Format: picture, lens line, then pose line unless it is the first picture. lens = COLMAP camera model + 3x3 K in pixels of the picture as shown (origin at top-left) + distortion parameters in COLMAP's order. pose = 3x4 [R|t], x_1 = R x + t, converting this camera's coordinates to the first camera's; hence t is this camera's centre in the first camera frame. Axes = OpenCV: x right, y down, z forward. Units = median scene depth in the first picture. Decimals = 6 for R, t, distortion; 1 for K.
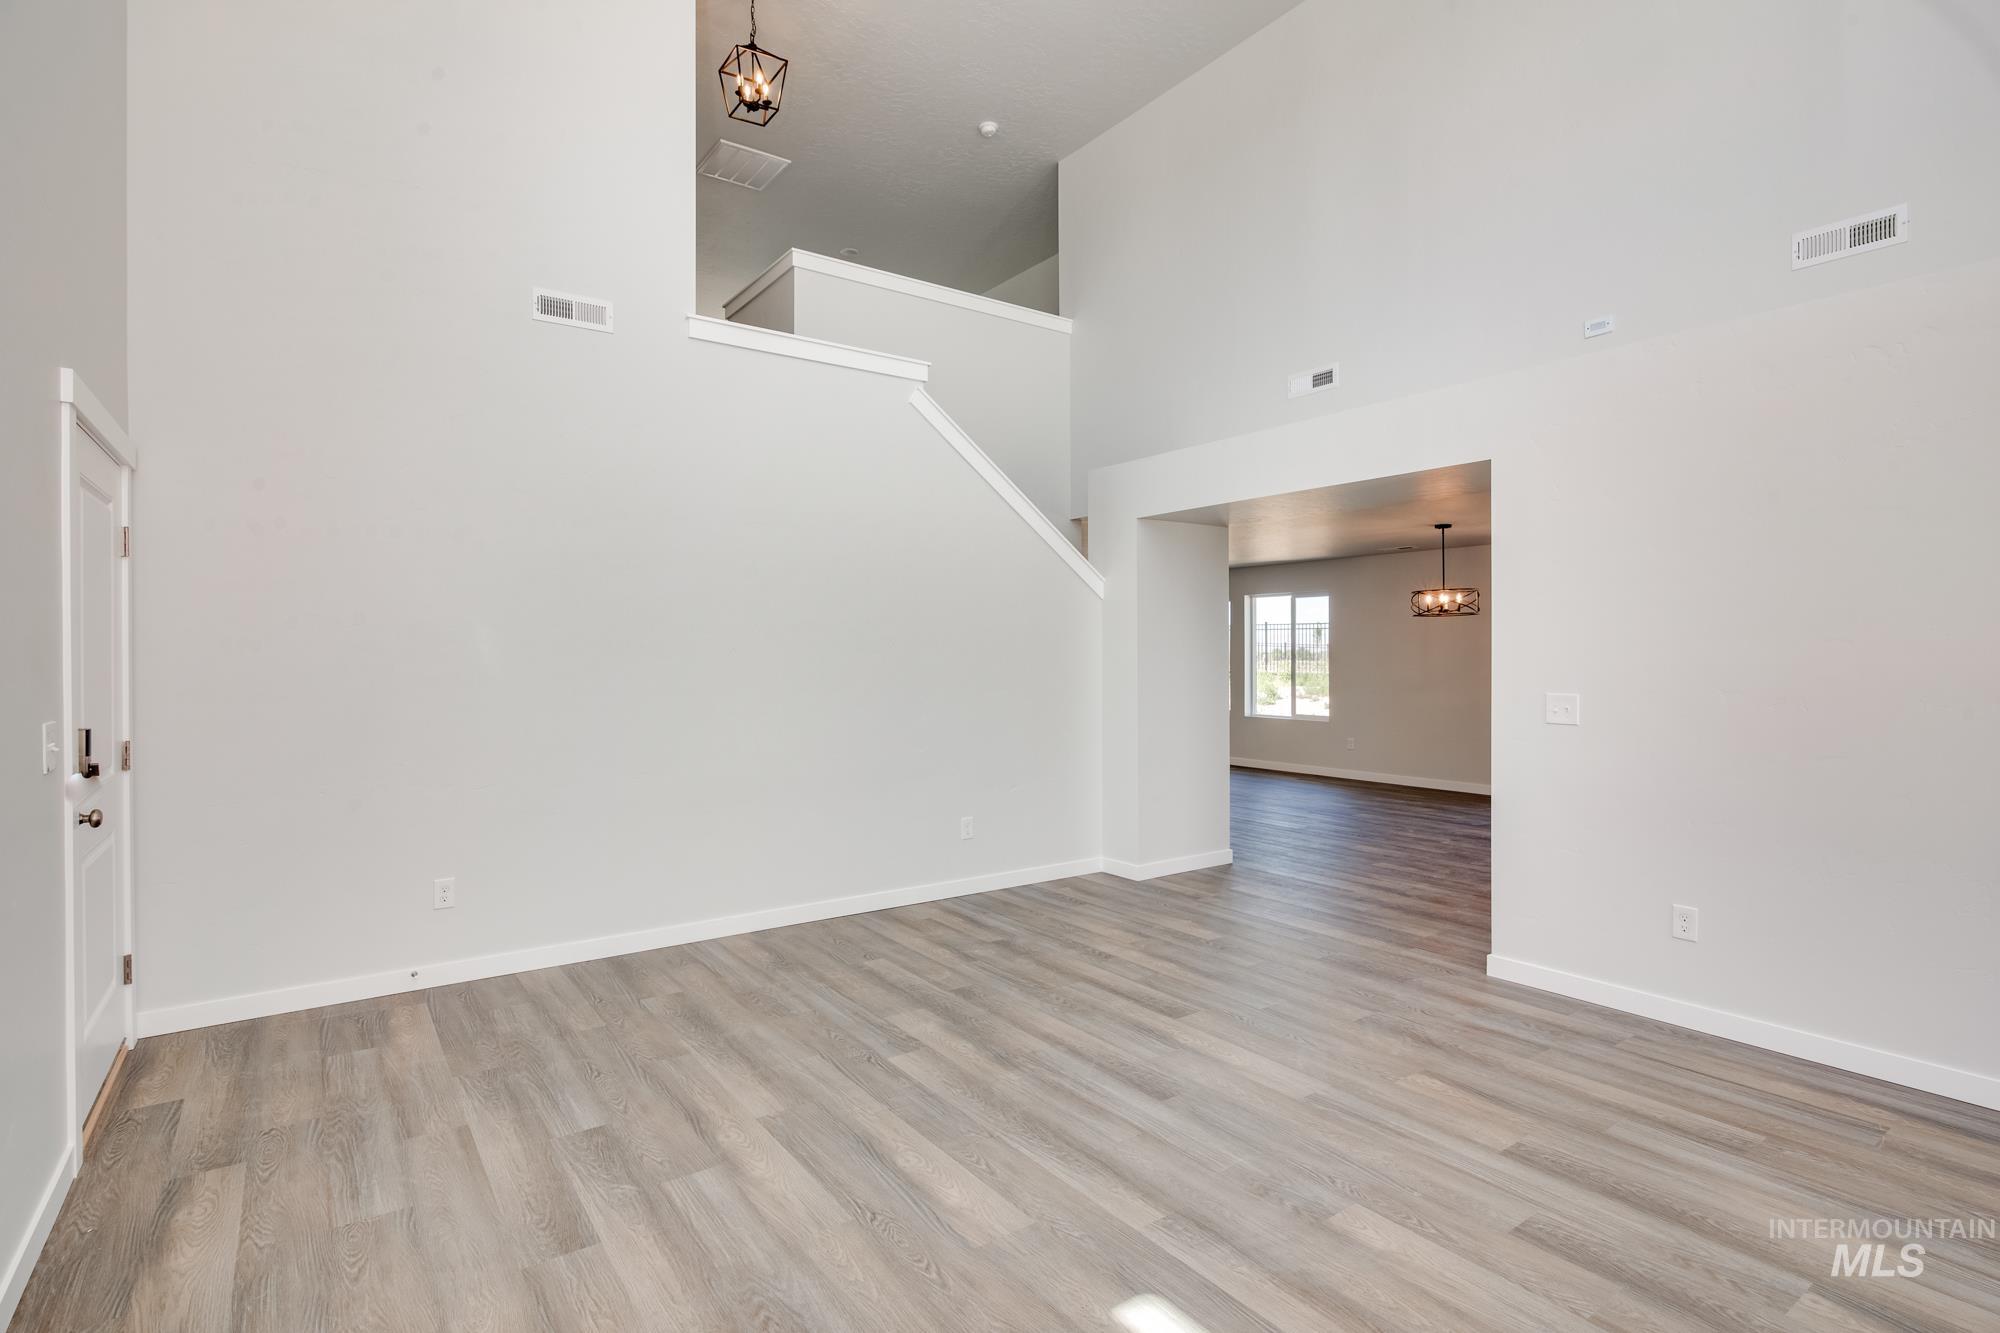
lens RADIAL K [[986.4, 0, 997.3], [0, 986.4, 660.9], [0, 0, 1]] dist [-0.004464, -0.000357]
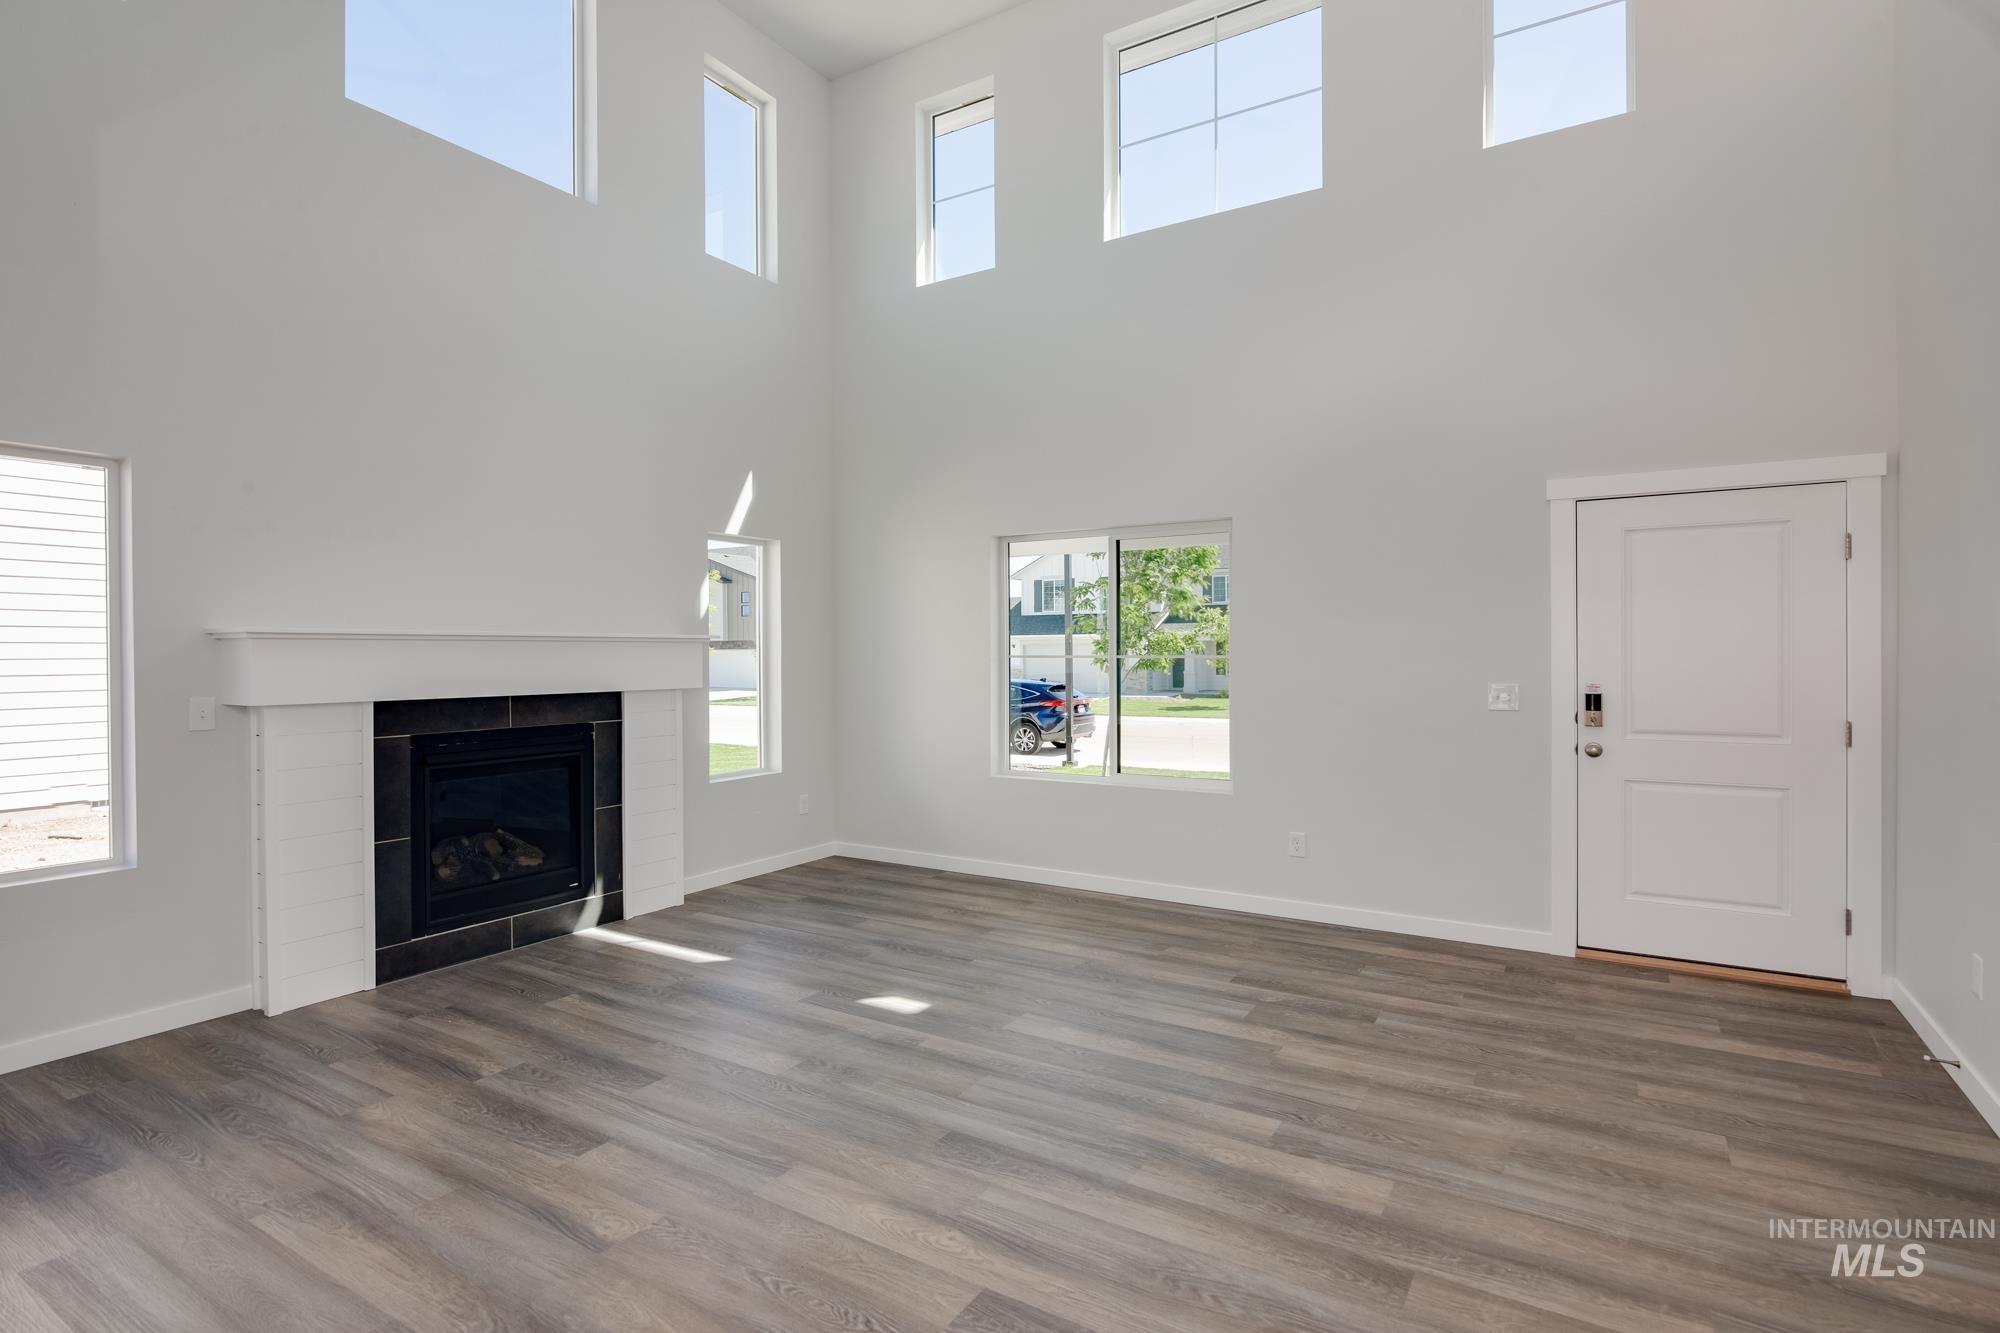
lens RADIAL K [[986.4, 0, 997.3], [0, 986.4, 660.9], [0, 0, 1]] dist [-0.004464, -0.000357]
pose [[-0.928505, 0.010632, -0.371168, 0.447506], [0.005057, 0.999859, 0.015990, -0.000793], [0.371285, 0.012970, -0.928428, 1.803590]]
